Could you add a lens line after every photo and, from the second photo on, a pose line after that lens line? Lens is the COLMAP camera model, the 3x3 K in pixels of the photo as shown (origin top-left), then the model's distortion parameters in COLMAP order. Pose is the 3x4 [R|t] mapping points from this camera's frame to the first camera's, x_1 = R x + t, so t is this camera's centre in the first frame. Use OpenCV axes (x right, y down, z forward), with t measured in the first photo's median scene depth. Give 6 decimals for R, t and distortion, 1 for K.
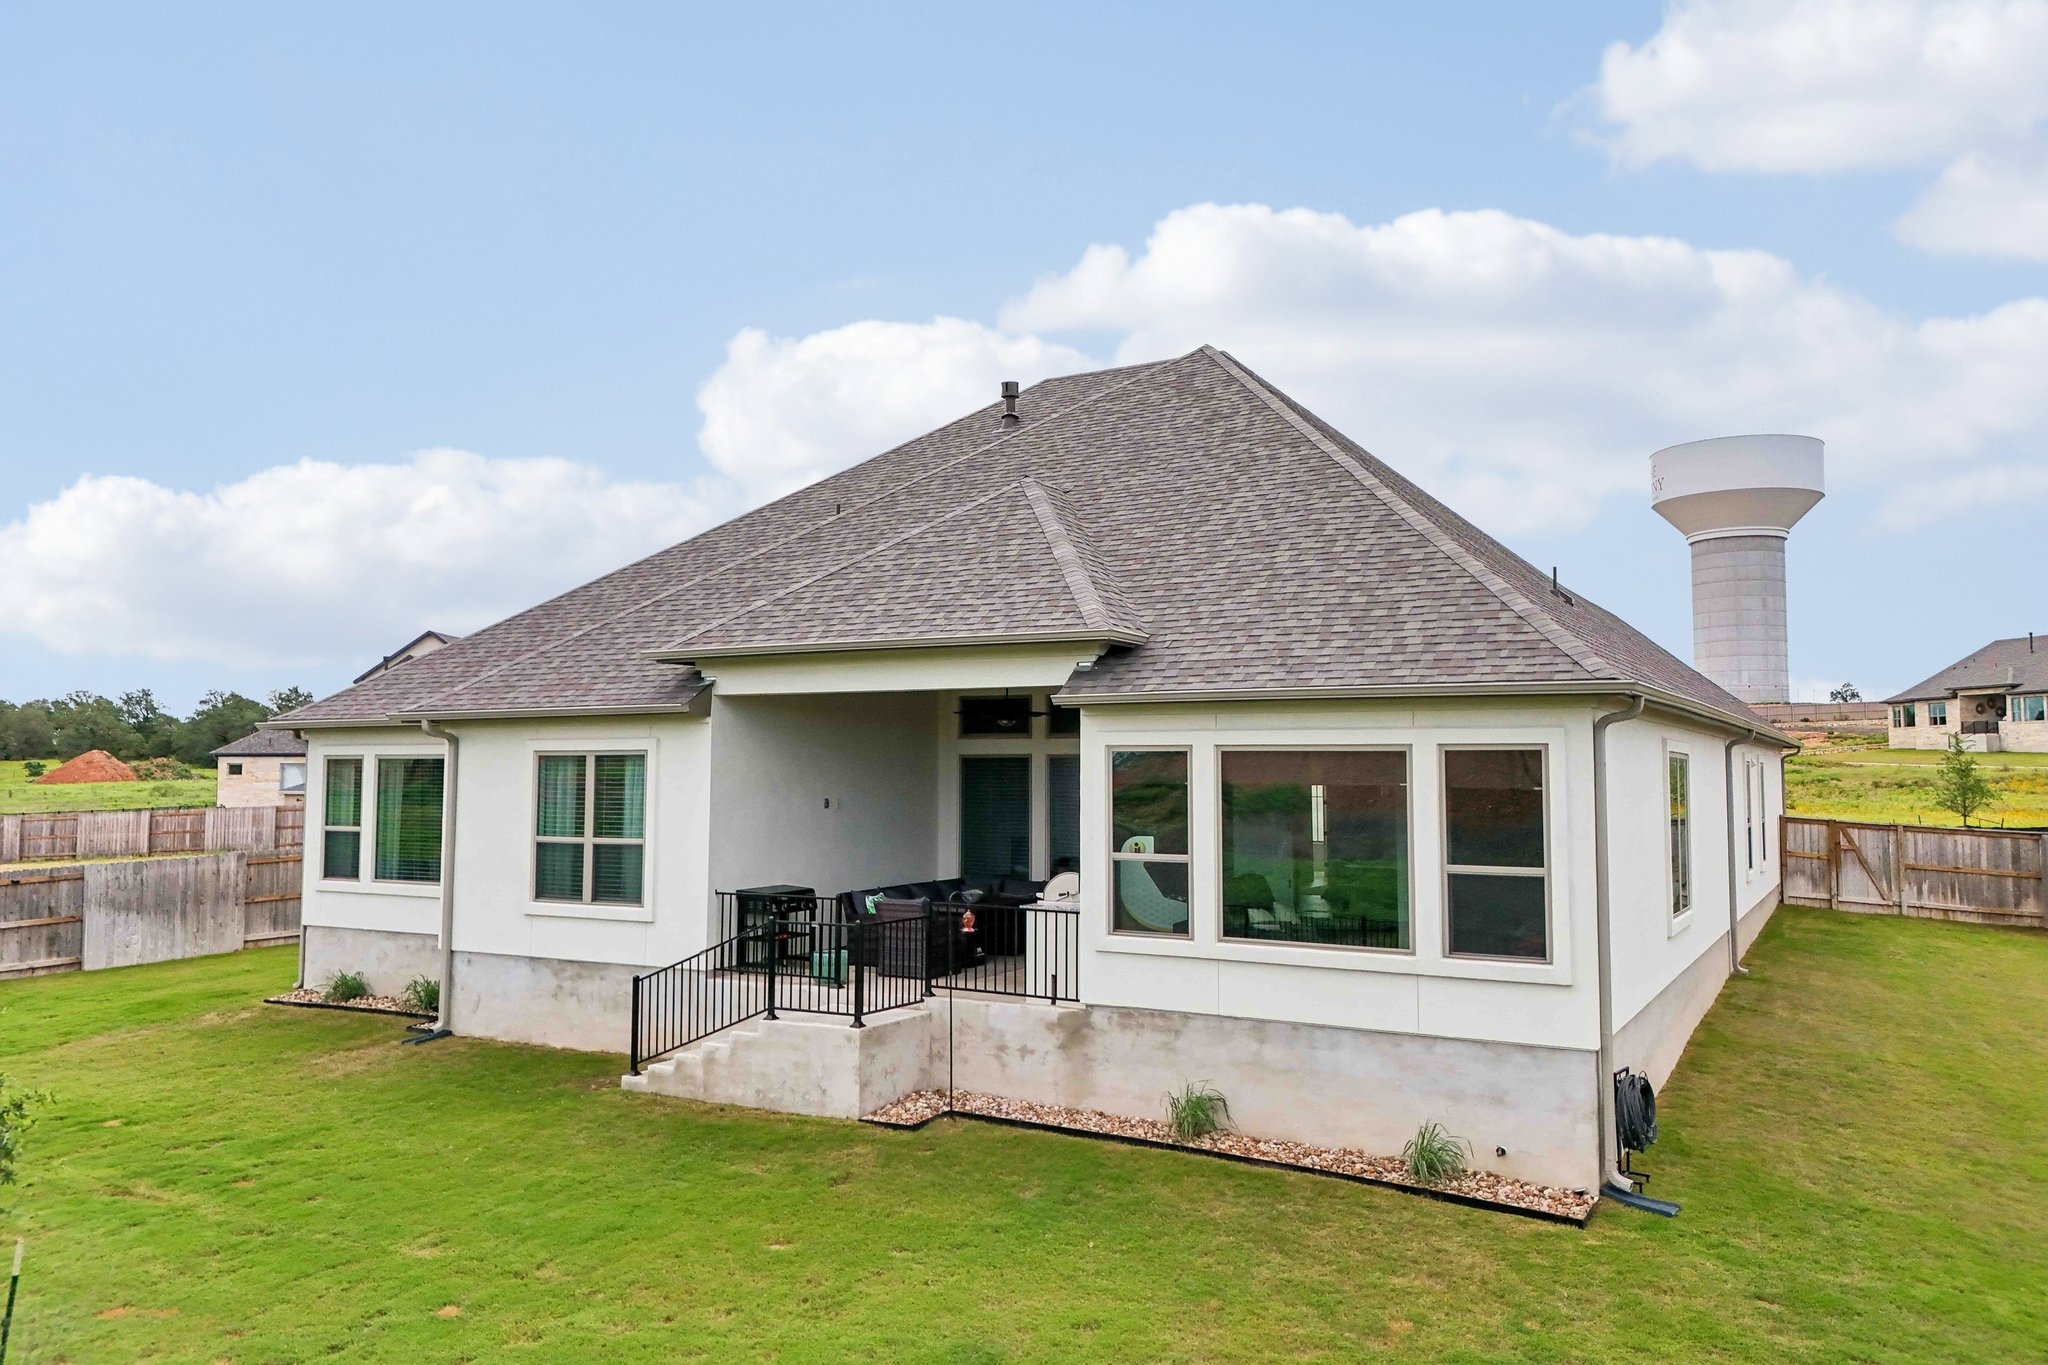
lens RADIAL K [[1483.2, 0, 1022.3], [0, 1483.2, 675.0], [0, 0, 1]] dist [0.060609, -0.059681]
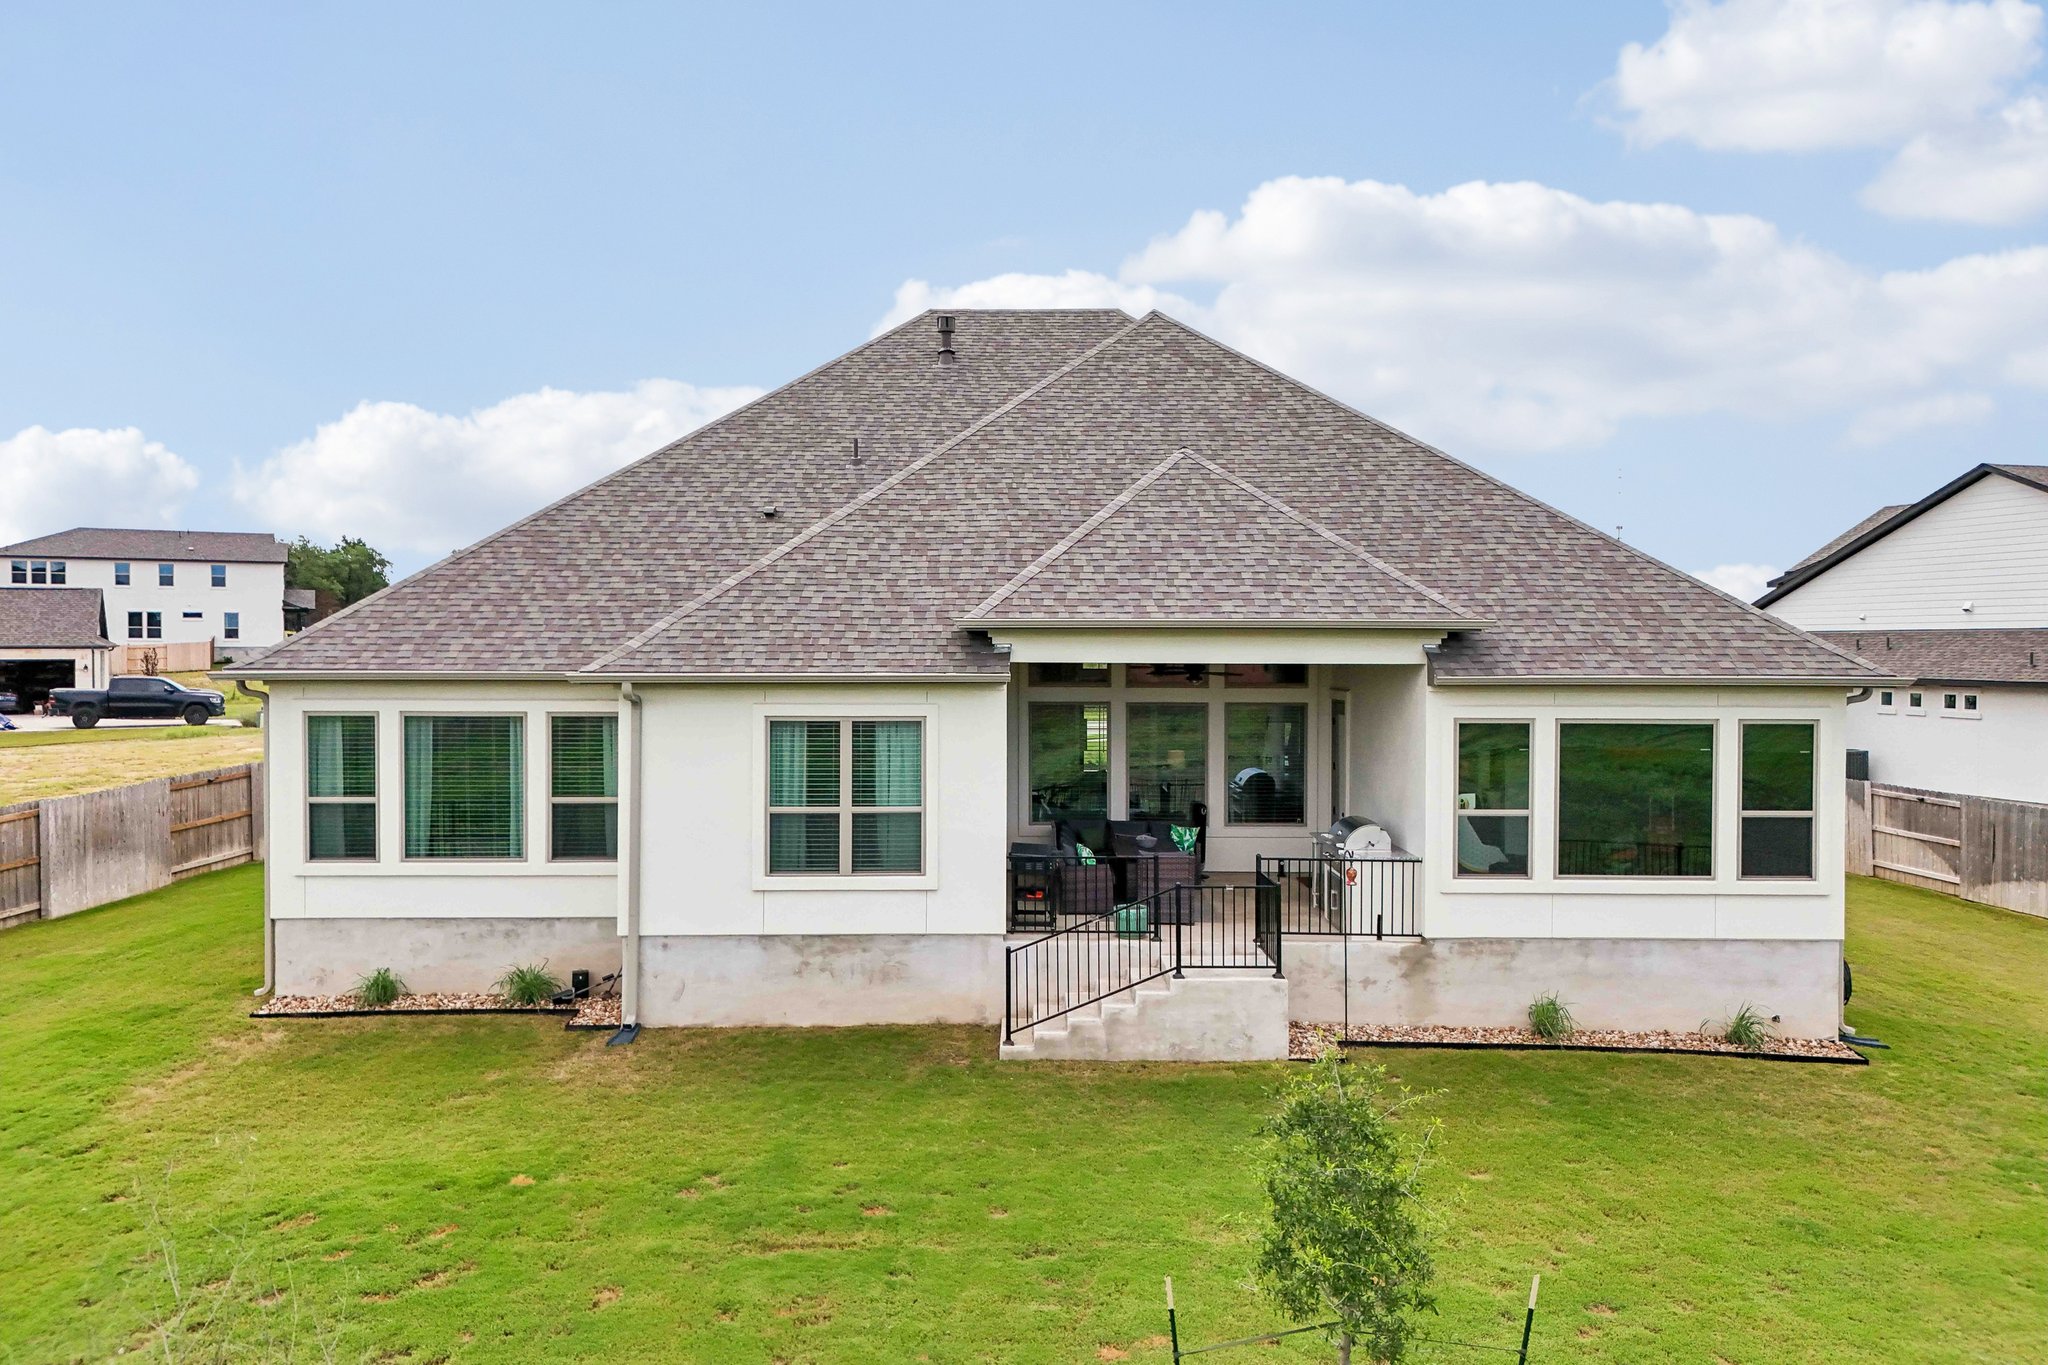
lens RADIAL K [[1483.2, 0, 1007.7], [0, 1483.2, 666.5], [0, 0, 1]] dist [0.060609, -0.059681]
pose [[0.868548, -0.005779, 0.495571, -0.812410], [-0.033604, 0.996944, 0.070521, -0.062047], [-0.494464, -0.077904, 0.865700, 0.160545]]
